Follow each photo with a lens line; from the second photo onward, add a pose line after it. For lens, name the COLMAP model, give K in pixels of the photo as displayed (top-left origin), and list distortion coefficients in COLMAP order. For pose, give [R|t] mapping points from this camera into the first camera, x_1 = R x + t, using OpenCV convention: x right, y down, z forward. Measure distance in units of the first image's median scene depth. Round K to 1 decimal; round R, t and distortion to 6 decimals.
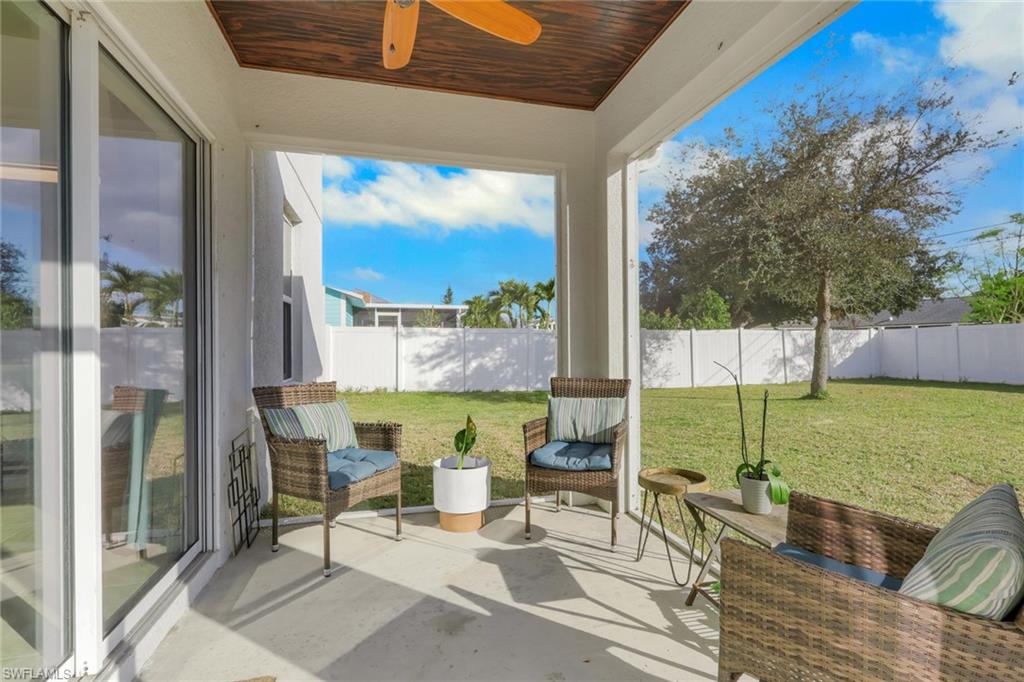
lens RADIAL K [[480.1, 0, 517.0], [0, 480.1, 357.3], [0, 0, 1]] dist [0.003582, 0.000160]
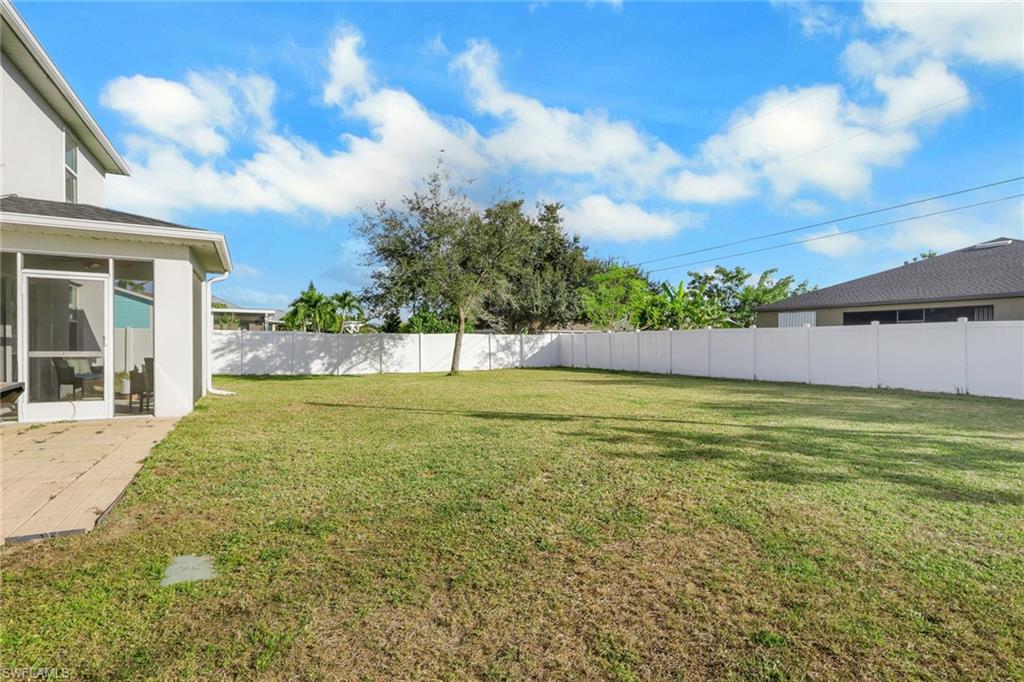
lens RADIAL K [[476.9, 0, 512.0], [0, 476.9, 347.1], [0, 0, 1]] dist [-0.000779, -0.000314]
pose [[0.978638, 0.011757, 0.205256, 0.375064], [-0.011143, 0.999929, -0.004149, -0.012970], [-0.205290, 0.001773, 0.978699, -0.543266]]
